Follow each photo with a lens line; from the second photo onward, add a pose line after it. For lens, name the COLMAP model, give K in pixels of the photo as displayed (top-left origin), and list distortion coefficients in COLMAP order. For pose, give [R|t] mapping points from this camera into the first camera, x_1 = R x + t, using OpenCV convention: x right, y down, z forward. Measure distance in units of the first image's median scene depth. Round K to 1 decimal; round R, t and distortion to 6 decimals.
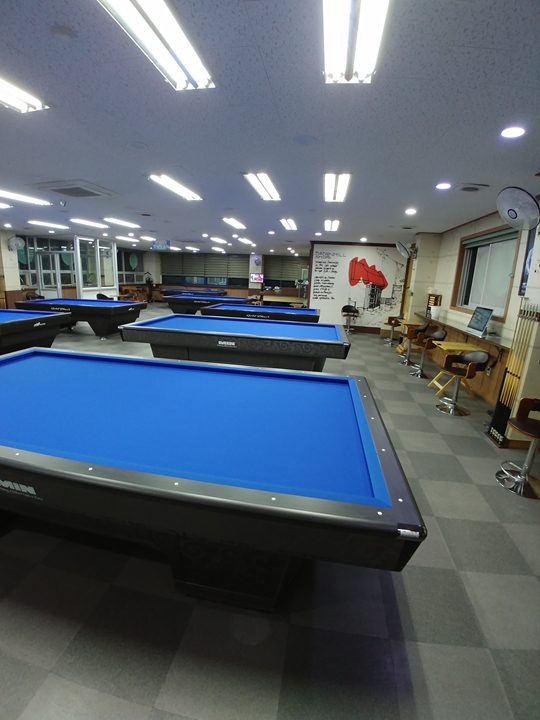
lens RADIAL K [[330.1, 0, 270.0], [0, 330.1, 360.0], [0, 0, 1]] dist [-0.053286, -0.000270]
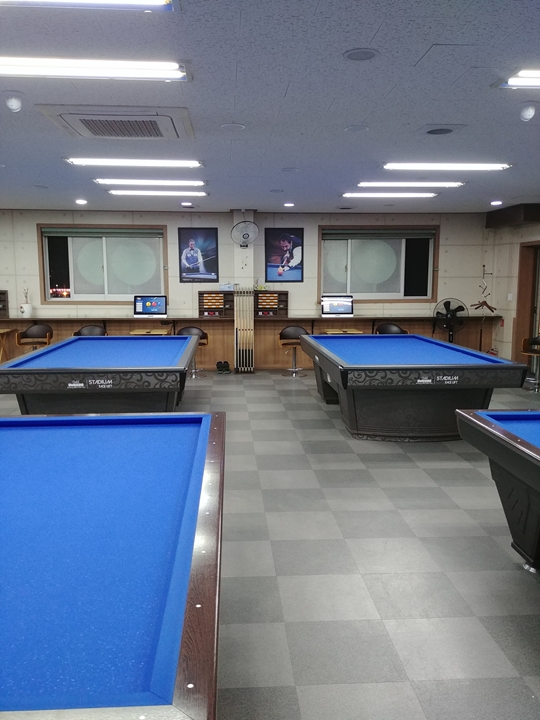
lens RADIAL K [[638.9, 0, 270.0], [0, 638.9, 360.0], [0, 0, 1]] dist [0.075757, -0.007224]
pose [[-0.213787, -0.170613, 0.961866, -0.783074], [0.231610, 0.947703, 0.219579, -0.160715], [-0.949027, 0.269721, -0.163091, 0.471913]]
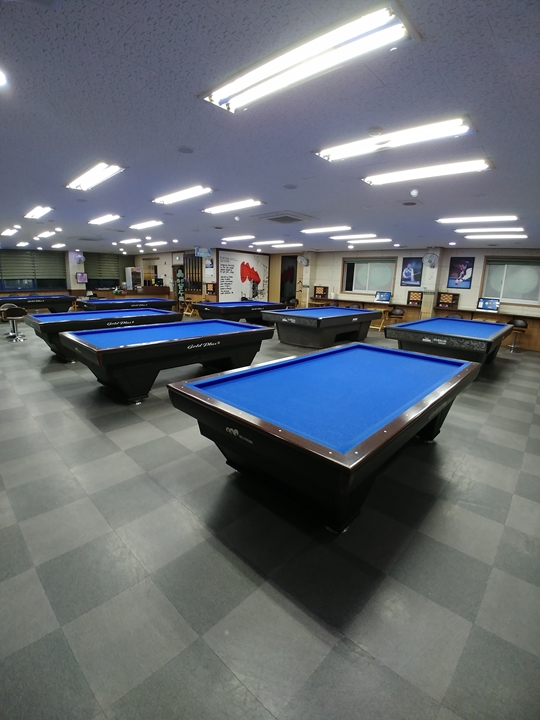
lens RADIAL K [[330.1, 0, 270.0], [0, 330.1, 360.0], [0, 0, 1]] dist [-0.053286, -0.000270]
pose [[0.552902, -0.228730, 0.801238, -0.847872], [0.201624, 0.969735, 0.137698, -0.080322], [-0.808484, 0.085415, 0.582286, 0.145627]]
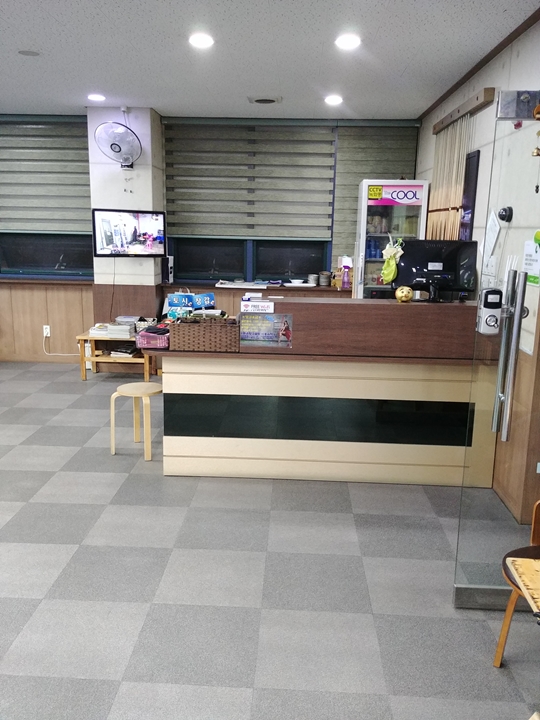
lens RADIAL K [[638.9, 0, 270.0], [0, 638.9, 360.0], [0, 0, 1]] dist [0.075757, -0.007224]
pose [[0.992841, -0.054094, 0.106493, -0.003430], [0.057482, 0.997925, -0.029010, -0.259568], [-0.104702, 0.034924, 0.993890, 1.010389]]
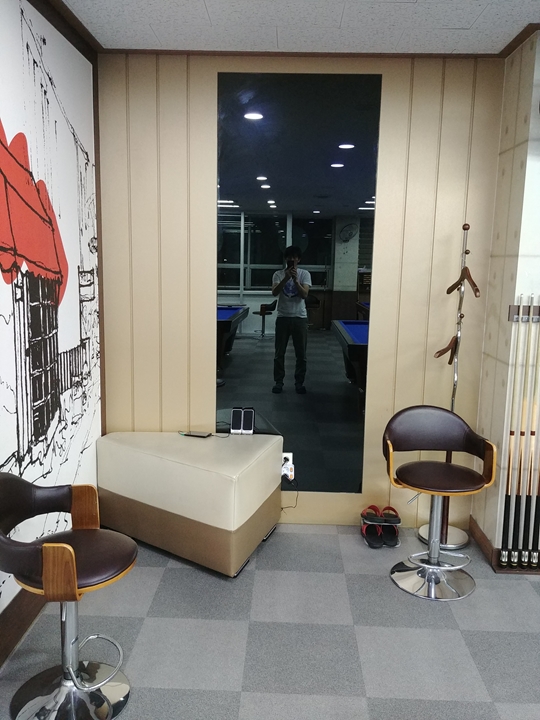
lens RADIAL K [[638.9, 0, 270.0], [0, 638.9, 360.0], [0, 0, 1]] dist [0.075757, -0.007224]
pose [[-0.130037, -0.203707, 0.970358, 0.026442], [0.217956, 0.948856, 0.228401, -0.234833], [-0.967257, 0.241196, -0.078987, 0.921046]]
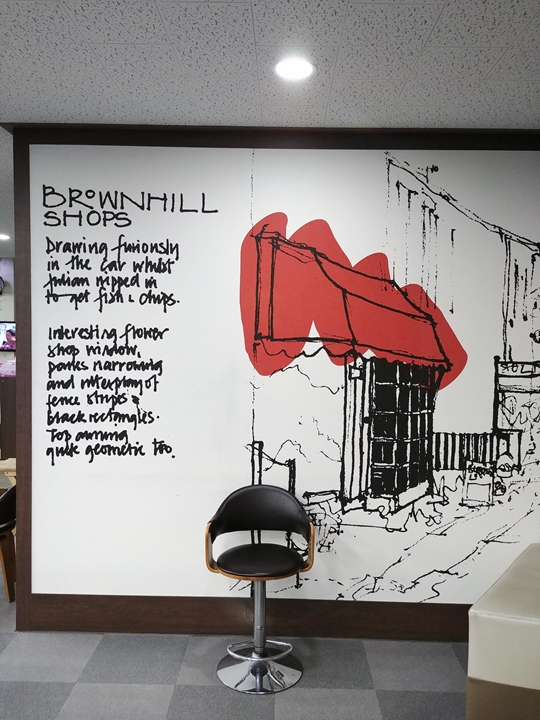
lens RADIAL K [[638.9, 0, 270.0], [0, 638.9, 360.0], [0, 0, 1]] dist [0.075757, -0.007224]
pose [[0.988847, -0.039271, 0.143664, 0.203848], [0.065431, 0.981086, -0.182178, -0.170972], [-0.133792, 0.189546, 0.972714, 0.666445]]
